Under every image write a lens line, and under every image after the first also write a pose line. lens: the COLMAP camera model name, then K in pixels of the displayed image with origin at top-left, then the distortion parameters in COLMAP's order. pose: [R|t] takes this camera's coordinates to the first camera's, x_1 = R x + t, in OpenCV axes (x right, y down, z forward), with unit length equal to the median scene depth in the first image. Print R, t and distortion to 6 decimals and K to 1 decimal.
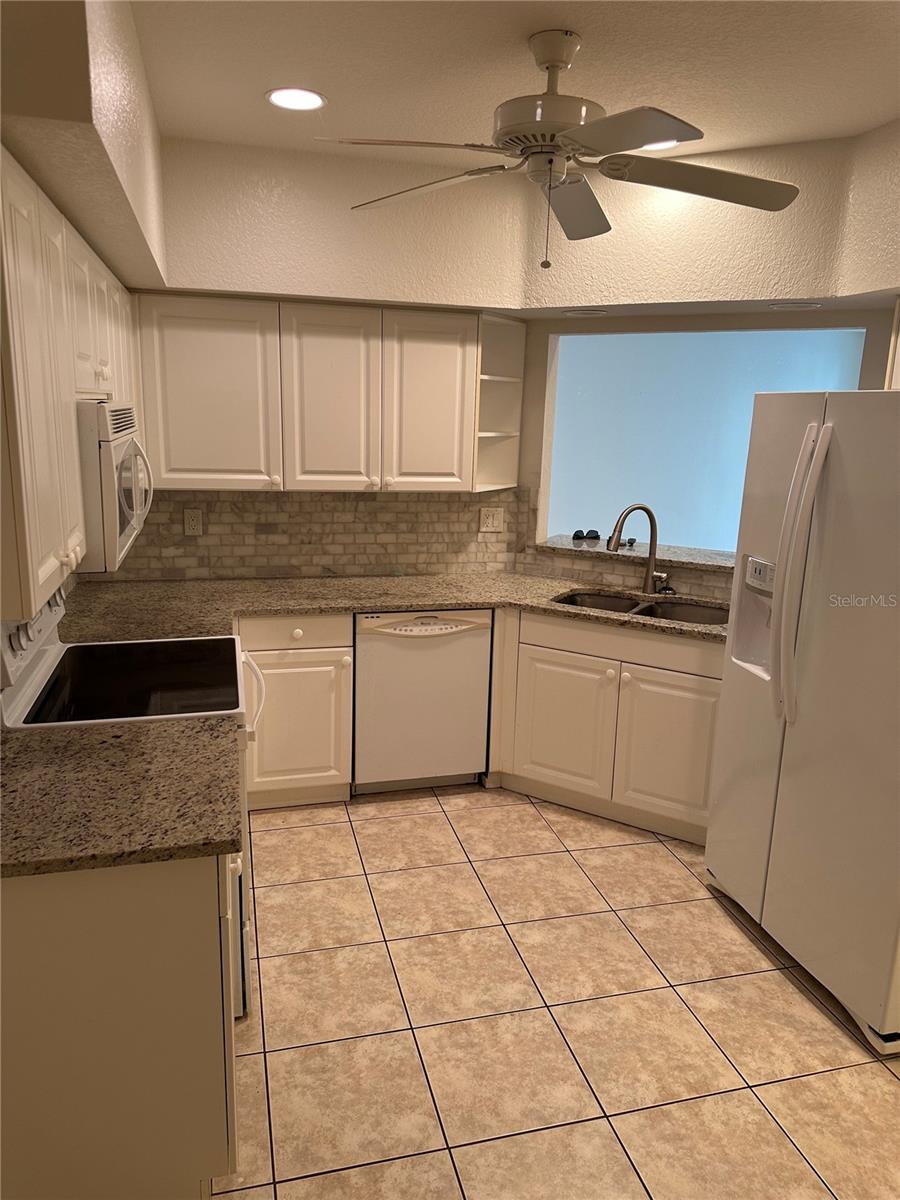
lens RADIAL K [[846.1, 0, 449.0], [0, 846.1, 597.5], [0, 0, 1]] dist [0.082716, -0.101216]
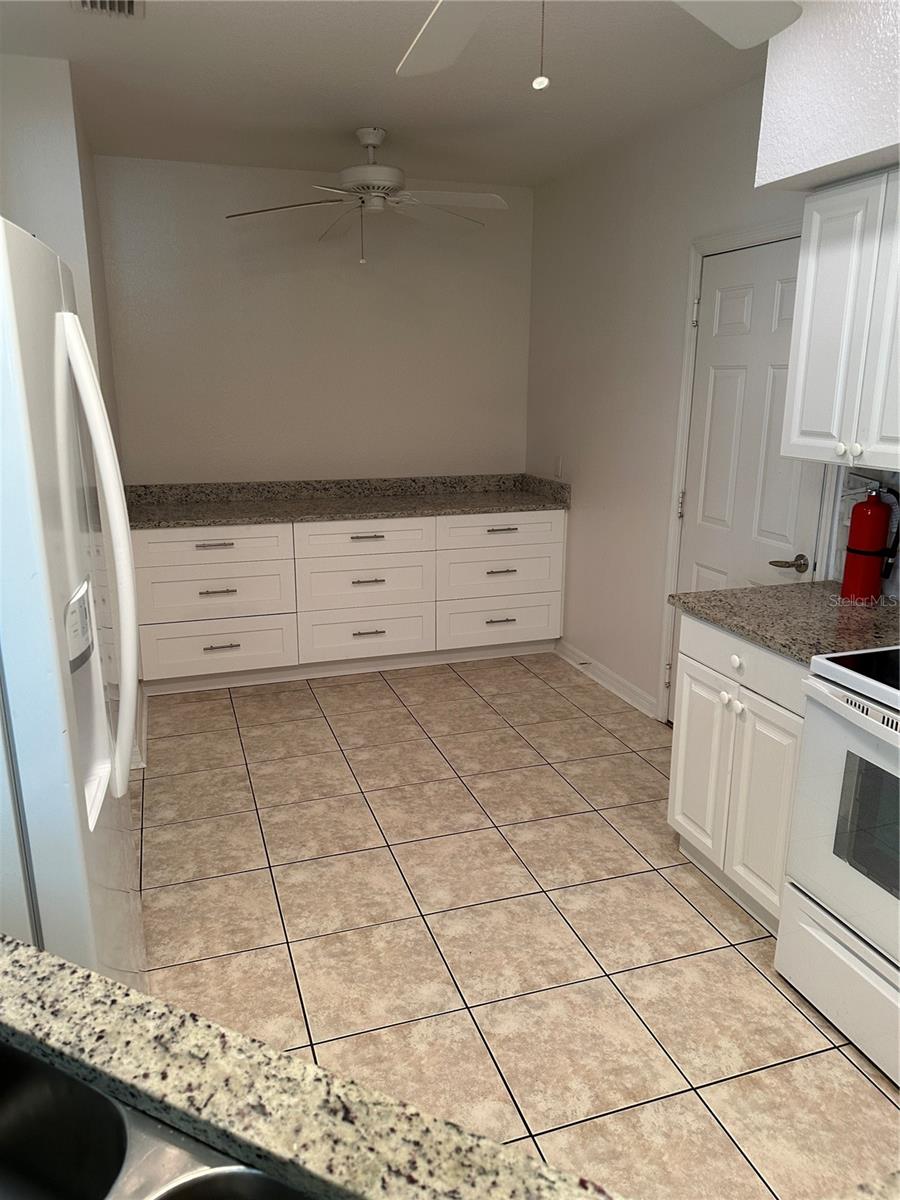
lens RADIAL K [[846.1, 0, 444.6], [0, 846.1, 584.2], [0, 0, 1]] dist [0.082716, -0.101216]
pose [[-0.997487, -0.020997, -0.067672, 0.146396], [-0.049035, 0.893994, 0.445389, -0.215003], [0.051146, 0.447587, -0.892776, 1.129468]]
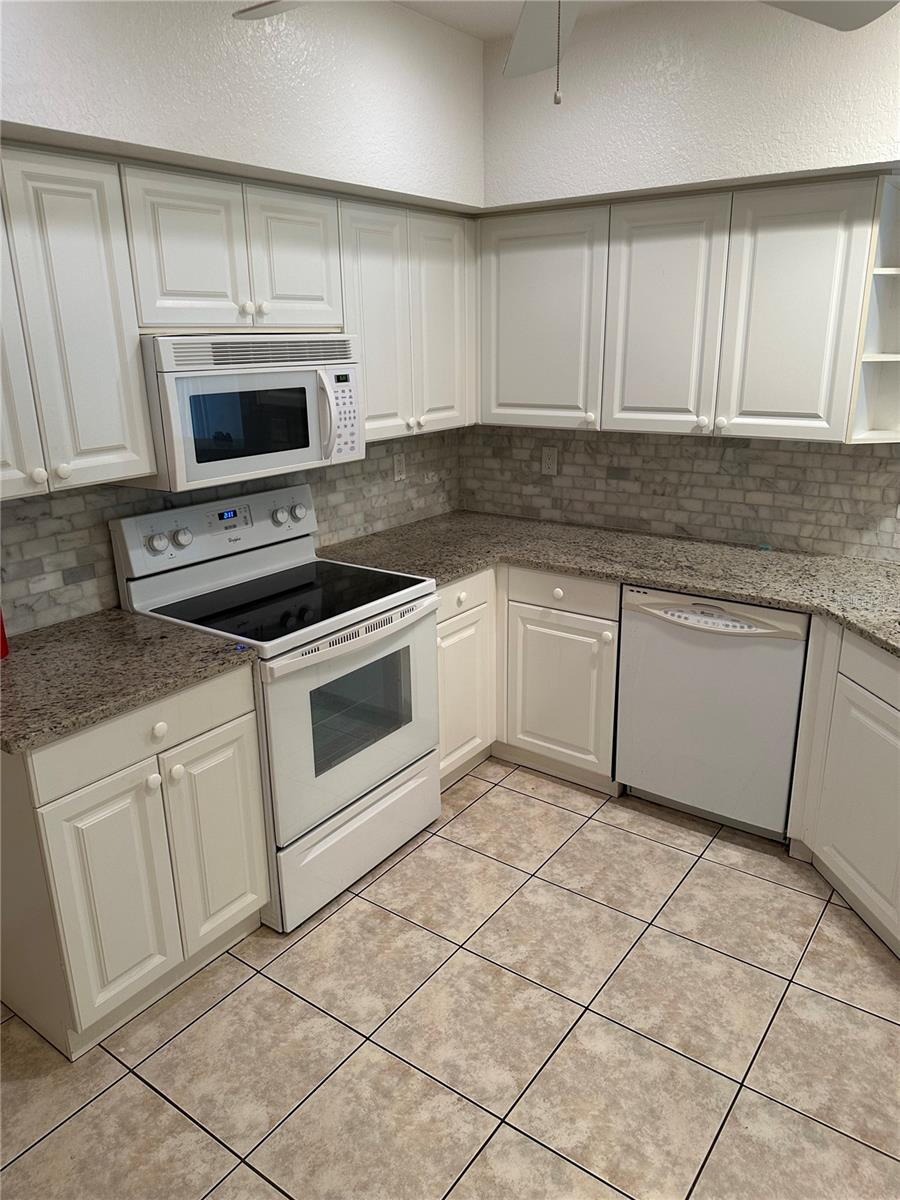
lens RADIAL K [[846.1, 0, 443.2], [0, 846.1, 601.4], [0, 0, 1]] dist [0.082716, -0.101216]
pose [[0.621707, 0.196937, -0.758087, 0.406249], [-0.136846, 0.980299, 0.142436, -0.056985], [0.771202, 0.015188, 0.636409, 0.328746]]
